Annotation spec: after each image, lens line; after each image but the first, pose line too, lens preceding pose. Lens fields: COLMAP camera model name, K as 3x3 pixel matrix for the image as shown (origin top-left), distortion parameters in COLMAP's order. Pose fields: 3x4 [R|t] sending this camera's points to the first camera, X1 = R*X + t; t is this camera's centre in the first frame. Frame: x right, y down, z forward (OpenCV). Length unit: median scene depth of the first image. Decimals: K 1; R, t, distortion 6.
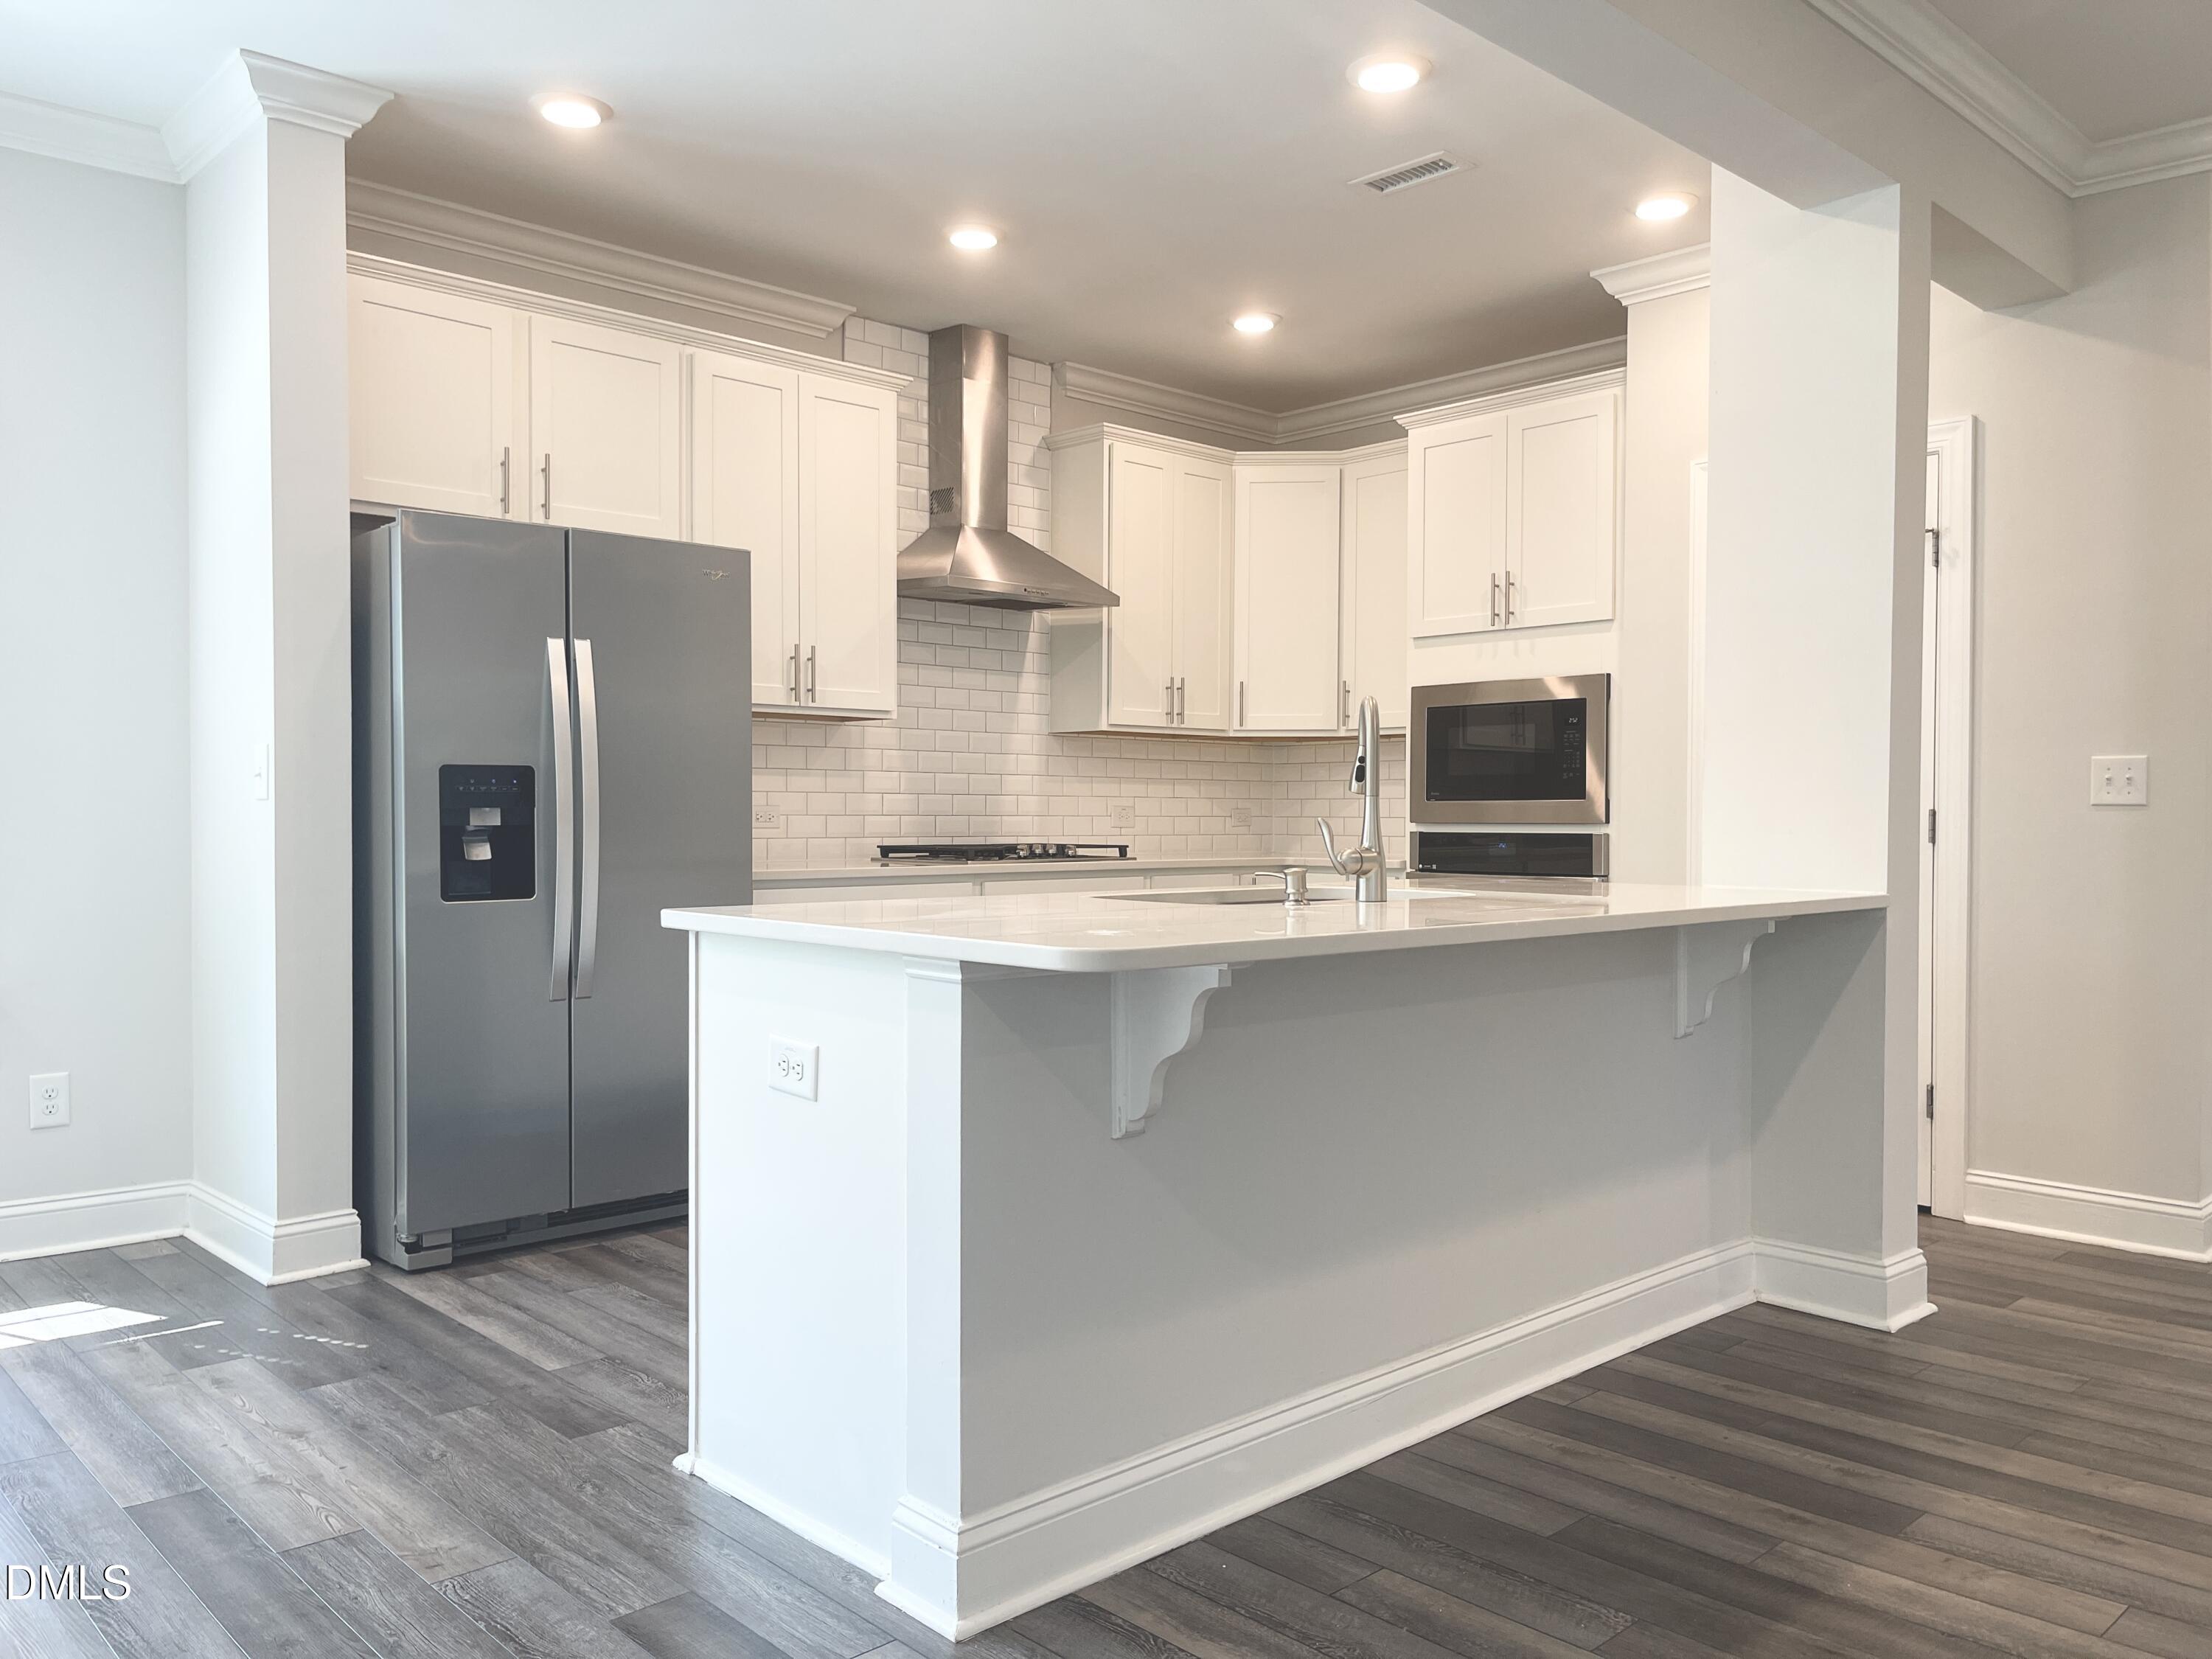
lens RADIAL K [[1666.2, 0, 1106.0], [0, 1666.2, 829.5], [0, 0, 1]] dist [0.088614, -0.120559]
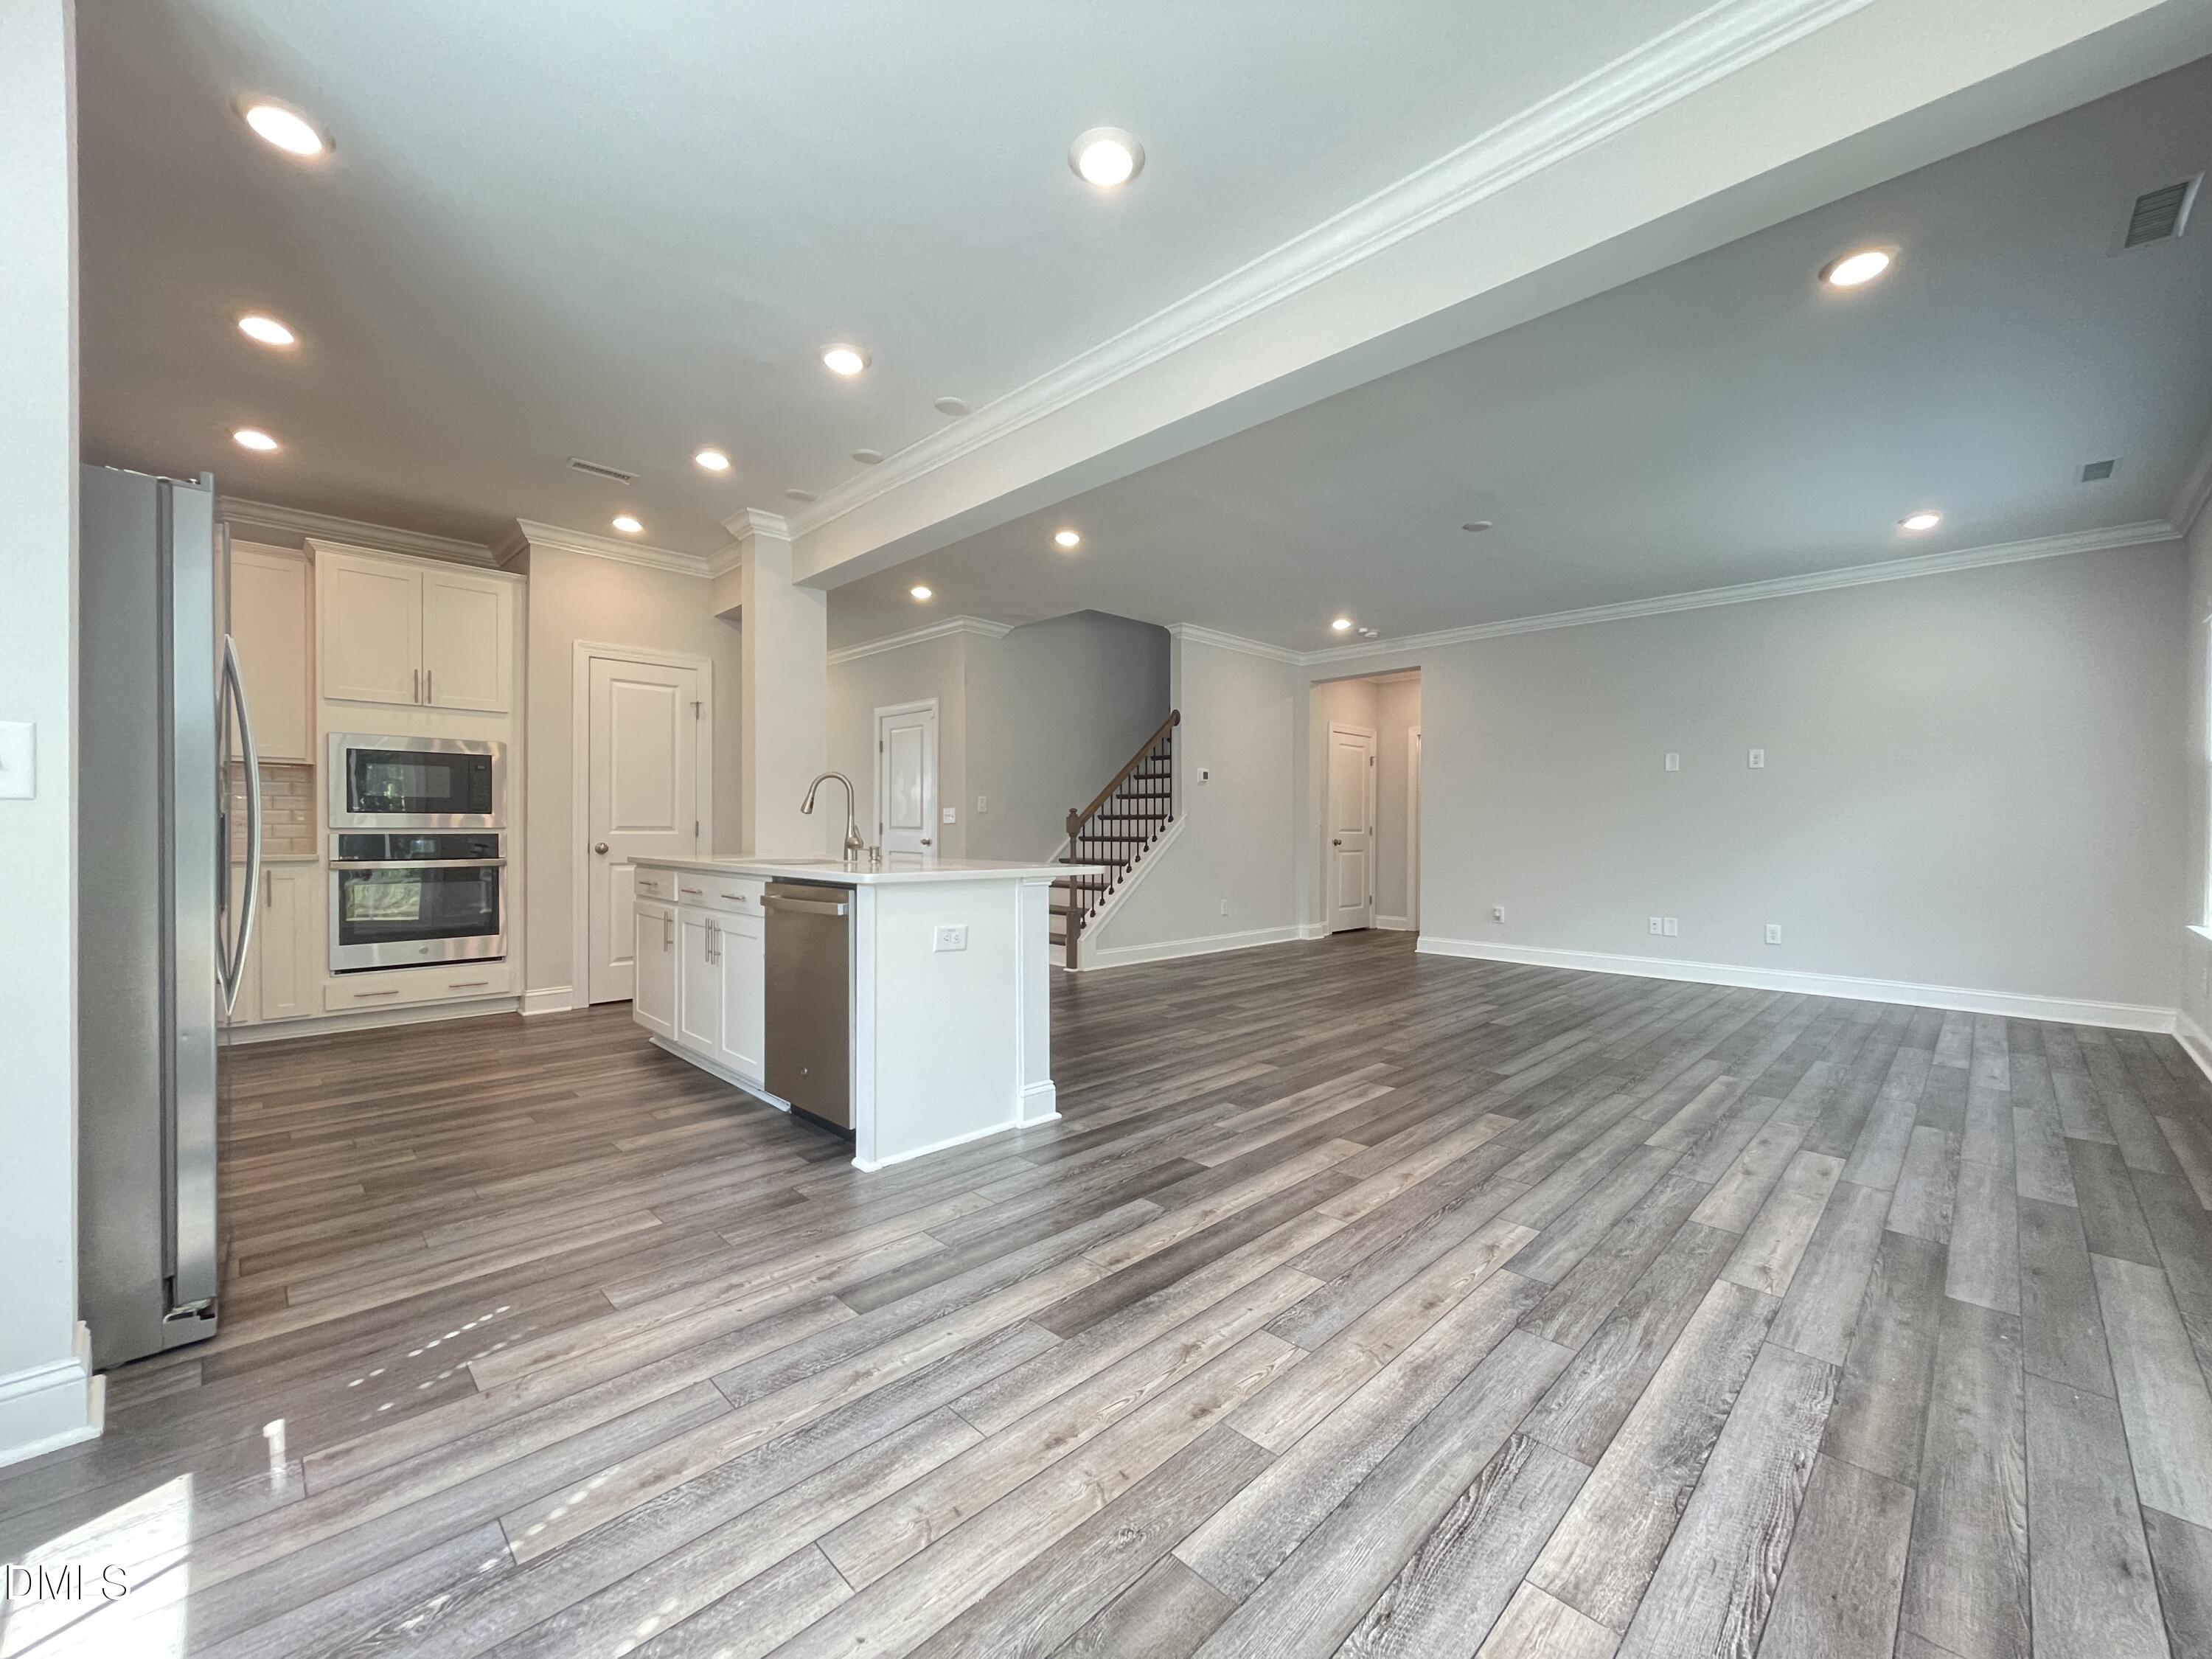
lens RADIAL K [[901.6, 0, 1099.4], [0, 901.6, 834.4], [0, 0, 1]] dist [-0.006117, 0.000838]
pose [[-0.023067, -0.012178, 0.999660, -0.878101], [0.007030, 0.999899, 0.012343, -0.005876], [-0.999709, 0.007312, -0.022979, 0.533603]]
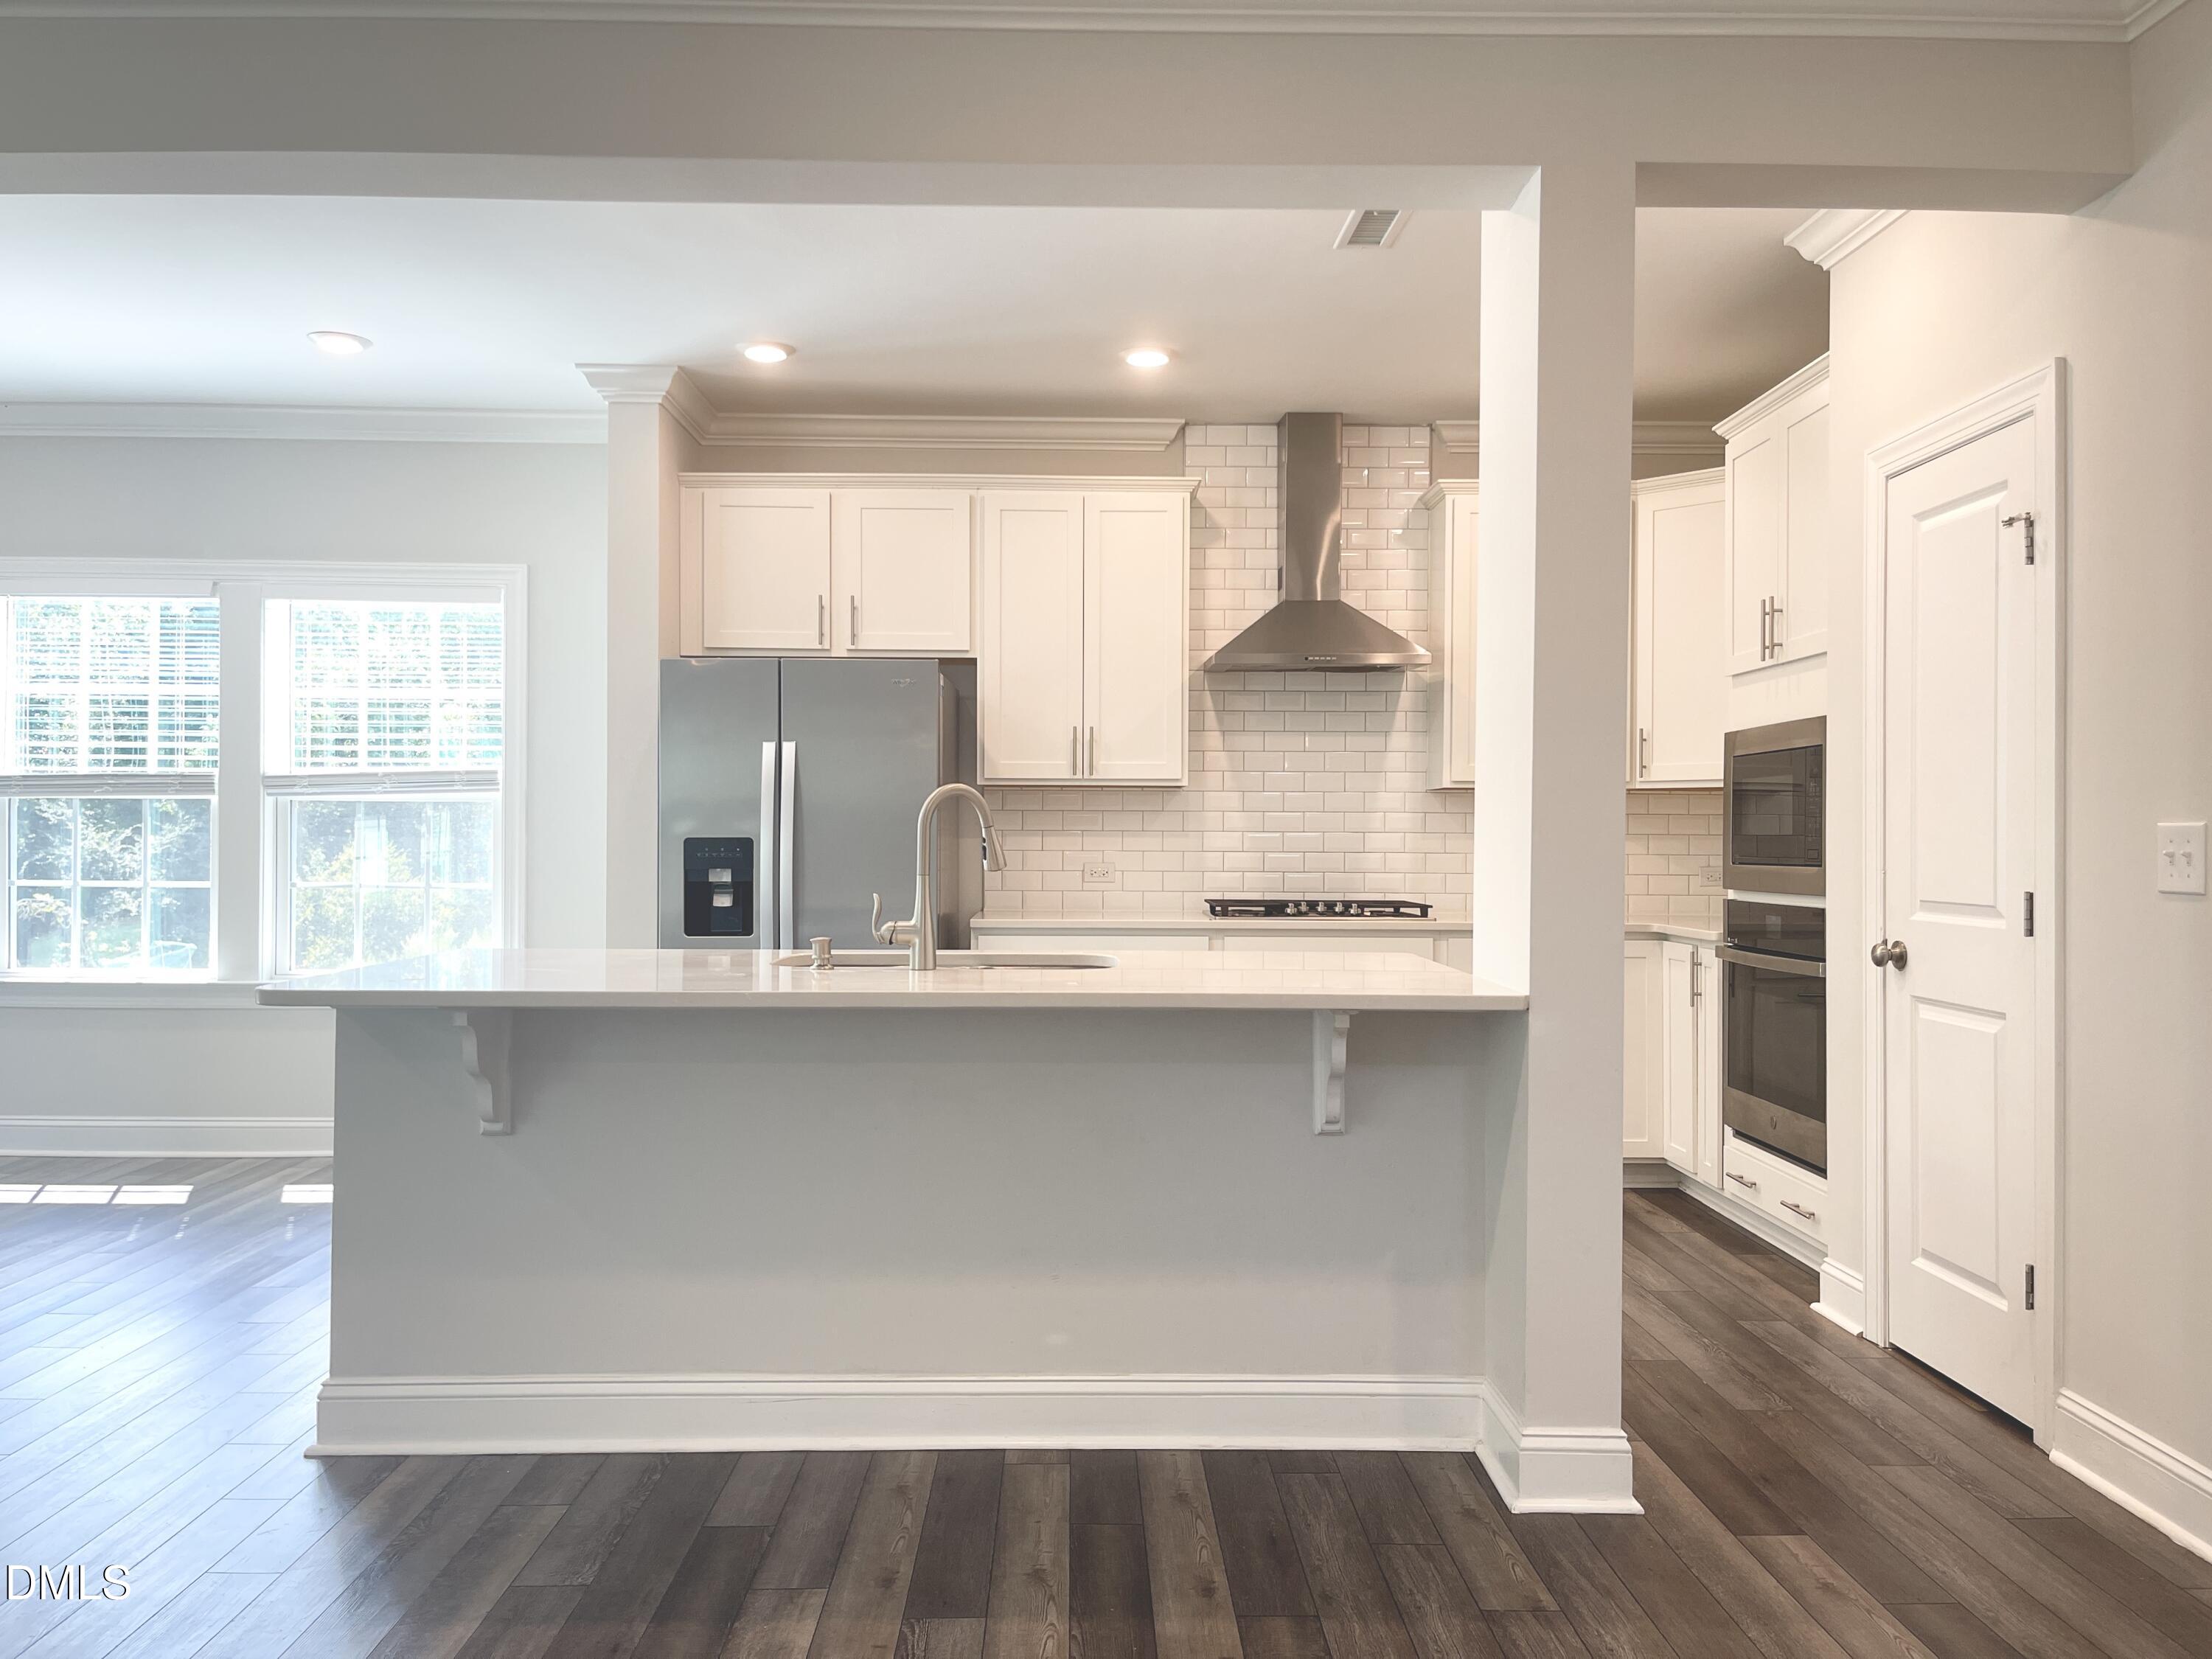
lens RADIAL K [[1666.2, 0, 1106.0], [0, 1666.2, 829.5], [0, 0, 1]] dist [0.088614, -0.120559]
pose [[0.737792, -0.003161, -0.675021, 0.784838], [-0.009420, 0.999843, -0.014977, -0.027456], [0.674962, 0.017409, 0.737647, 0.204348]]
